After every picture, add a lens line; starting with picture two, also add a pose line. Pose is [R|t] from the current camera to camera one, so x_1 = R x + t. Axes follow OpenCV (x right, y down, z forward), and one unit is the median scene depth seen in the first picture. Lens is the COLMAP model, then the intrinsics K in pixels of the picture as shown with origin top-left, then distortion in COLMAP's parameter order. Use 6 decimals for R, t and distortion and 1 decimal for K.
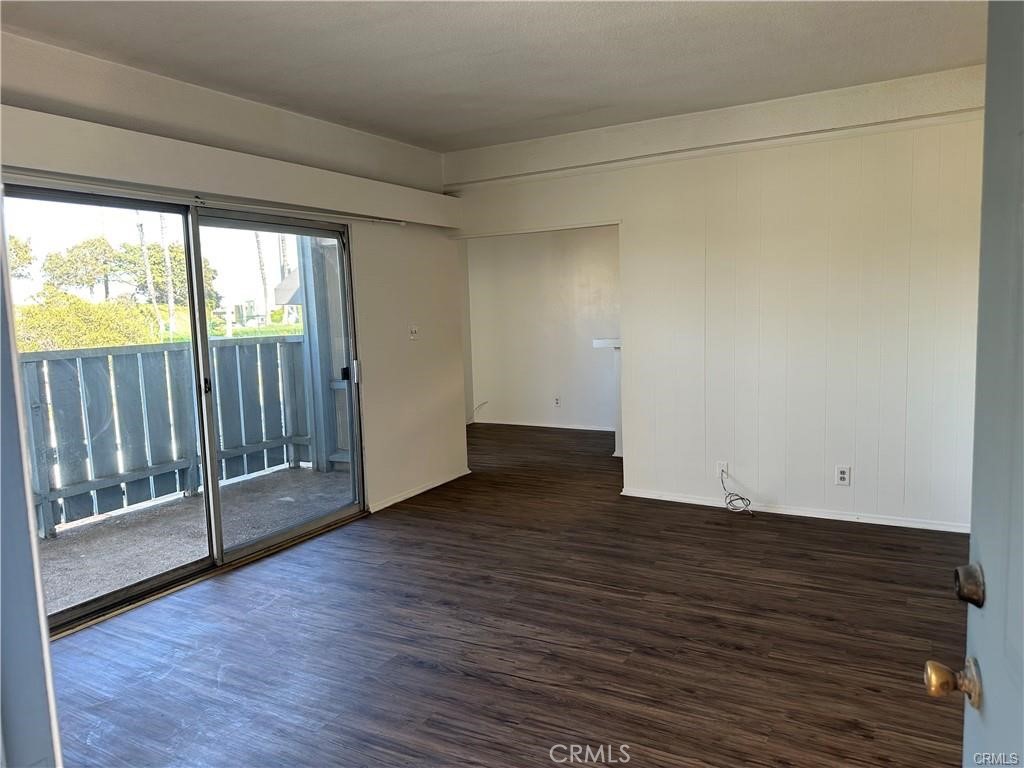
lens RADIAL K [[717.5, 0, 516.9], [0, 717.5, 377.8], [0, 0, 1]] dist [0.048600, -0.059134]
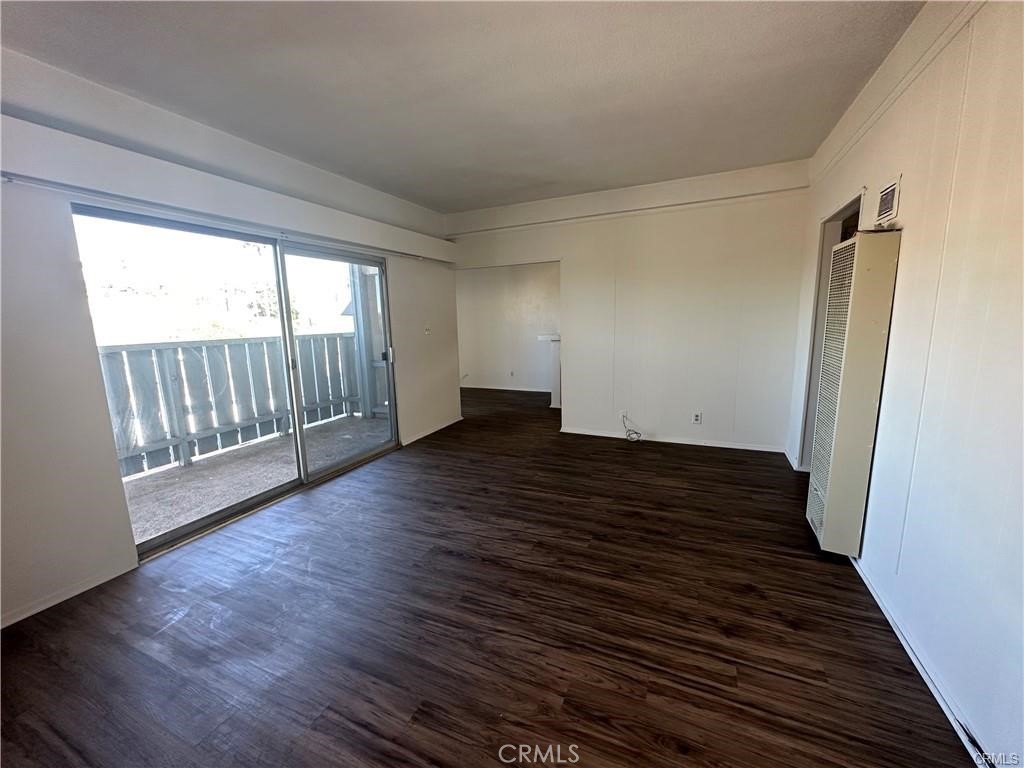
lens RADIAL K [[409.5, 0, 510.2], [0, 409.5, 382.3], [0, 0, 1]] dist [-0.005659, 0.000547]
pose [[0.996336, -0.005967, 0.085322, -0.064028], [0.001470, 0.998611, 0.052668, 0.005329], [-0.085518, -0.052350, 0.994960, 0.142534]]
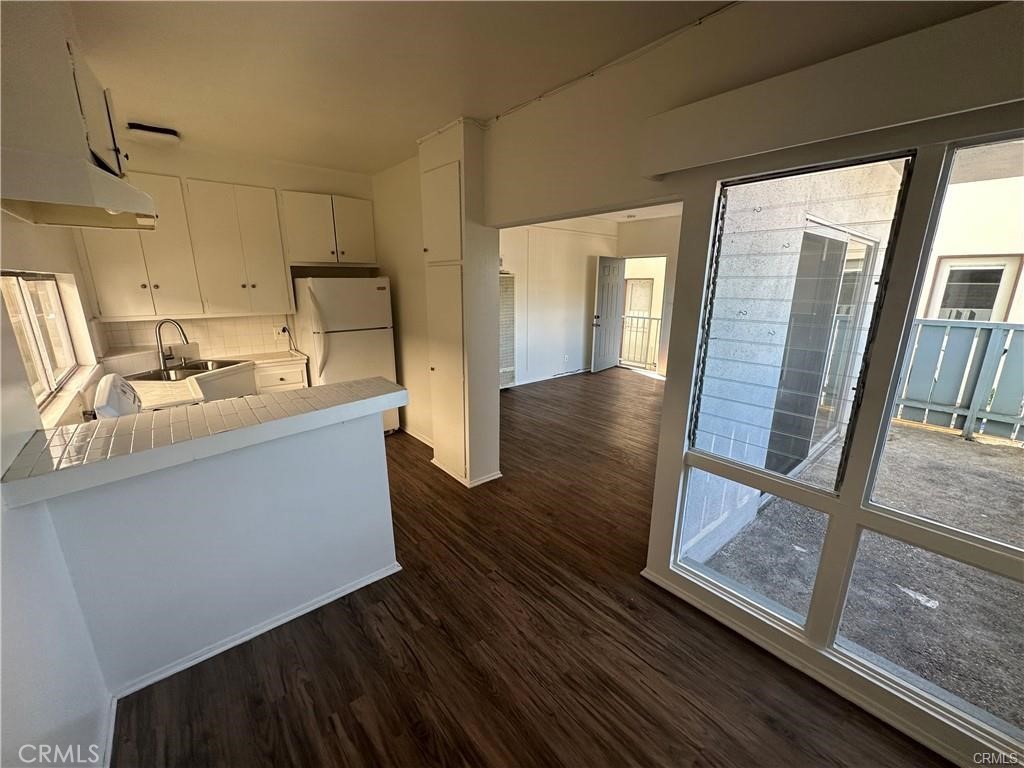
lens RADIAL K [[409.5, 0, 508.3], [0, 409.5, 383.0], [0, 0, 1]] dist [-0.005659, 0.000547]
pose [[-0.934812, -0.054243, 0.350975, -0.122503], [0.064799, 0.945626, 0.318736, -0.267668], [-0.349180, 0.320701, -0.880468, 2.193991]]
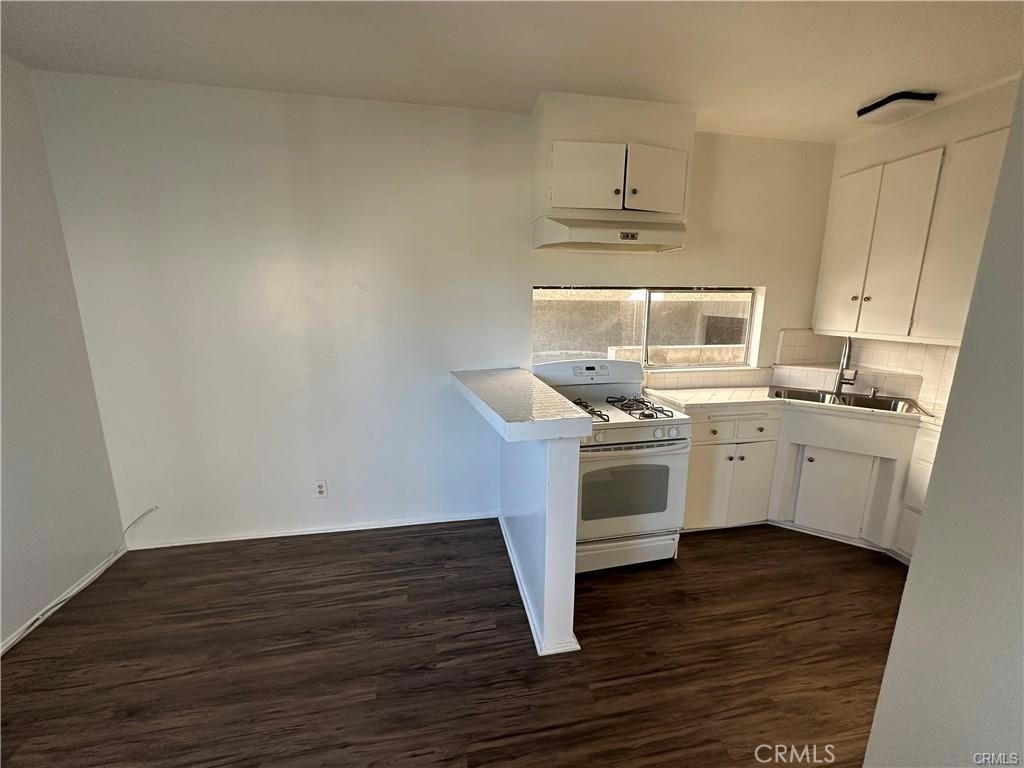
lens RADIAL K [[409.5, 0, 510.3], [0, 409.5, 386.2], [0, 0, 1]] dist [-0.005659, 0.000547]
pose [[0.762823, -0.093666, 0.639787, -0.068253], [0.035840, 0.994056, 0.102799, -0.173704], [-0.645613, -0.055488, 0.761646, 1.456878]]
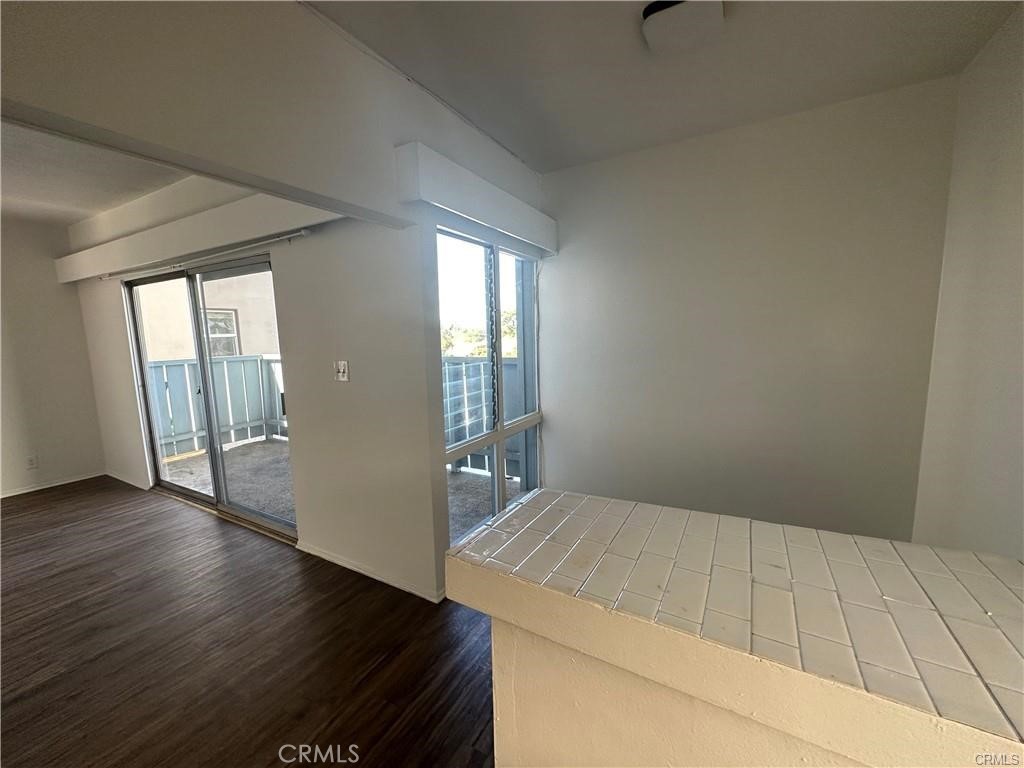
lens RADIAL K [[409.5, 0, 515.9], [0, 409.5, 386.0], [0, 0, 1]] dist [-0.005659, 0.000547]
pose [[0.000280, 0.167932, -0.985799, 0.434049], [-0.081987, 0.982484, 0.167344, -0.210811], [0.996633, 0.080776, 0.014043, 1.755616]]
